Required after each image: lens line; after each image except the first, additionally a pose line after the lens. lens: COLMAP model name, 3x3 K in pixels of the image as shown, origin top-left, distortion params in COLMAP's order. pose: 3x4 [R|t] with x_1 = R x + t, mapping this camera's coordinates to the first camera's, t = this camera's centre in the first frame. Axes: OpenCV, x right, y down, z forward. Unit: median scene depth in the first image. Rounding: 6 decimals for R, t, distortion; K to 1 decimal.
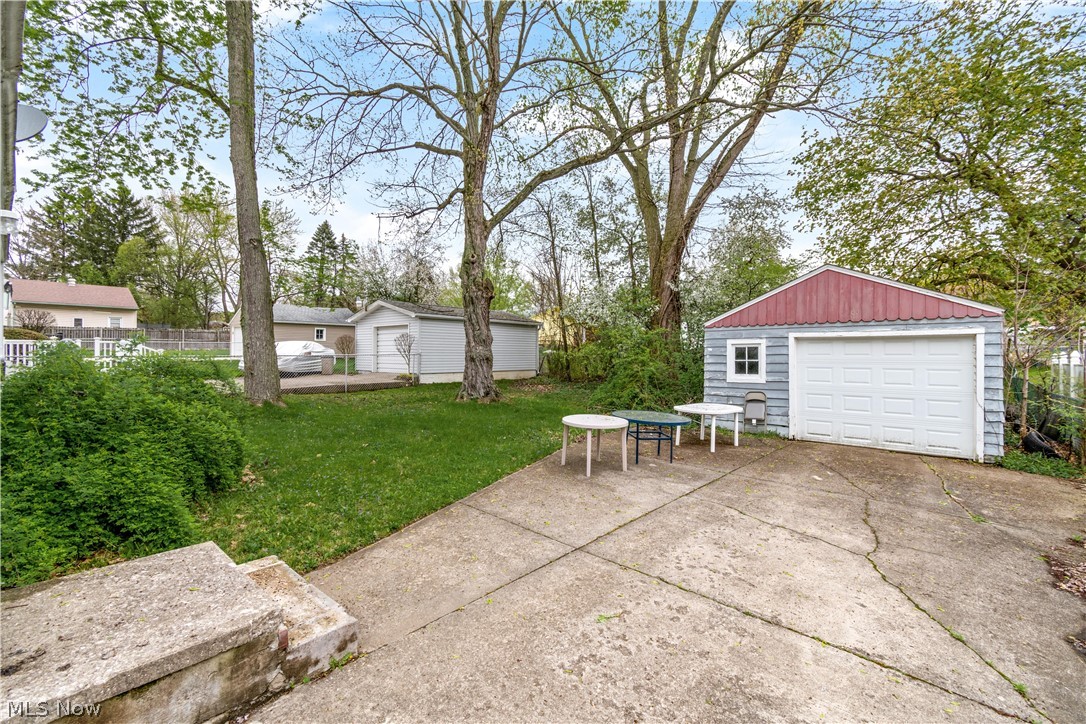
lens RADIAL K [[472.8, 0, 553.1], [0, 472.8, 353.6], [0, 0, 1]] dist [0.002705, -0.000927]
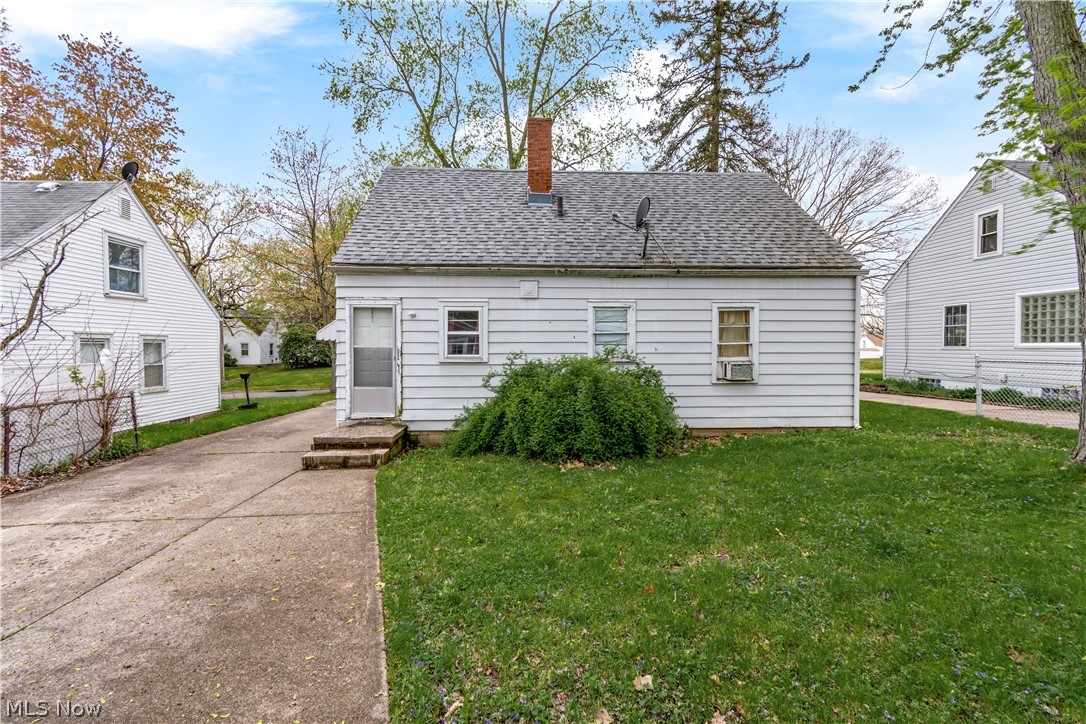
lens RADIAL K [[472.8, 0, 538.5], [0, 472.8, 358.6], [0, 0, 1]] dist [0.002705, -0.000927]
pose [[-0.722484, 0.010109, -0.691313, 0.116979], [-0.004773, 0.999796, 0.019609, -0.012834], [0.691371, 0.017467, -0.722289, 0.984763]]
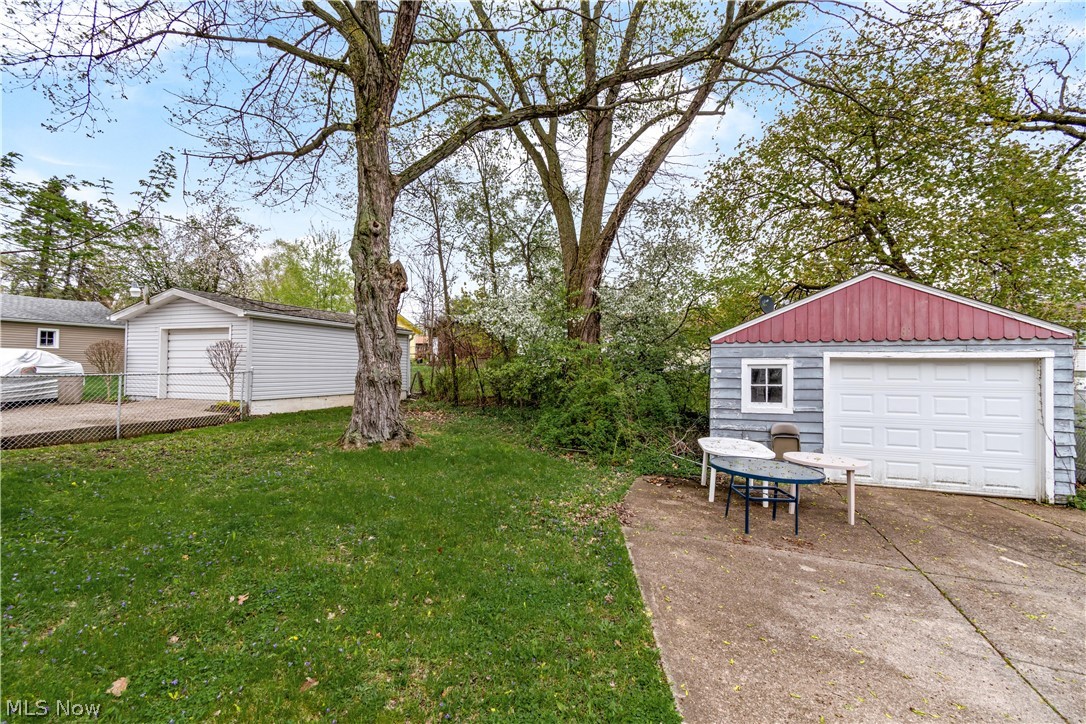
lens RADIAL K [[472.8, 0, 546.5], [0, 472.8, 362.9], [0, 0, 1]] dist [0.002705, -0.000927]
pose [[0.934358, 0.008481, 0.356235, -0.219592], [-0.005824, 0.999947, -0.008529, -0.014171], [-0.356288, 0.005895, 0.934357, 0.378530]]
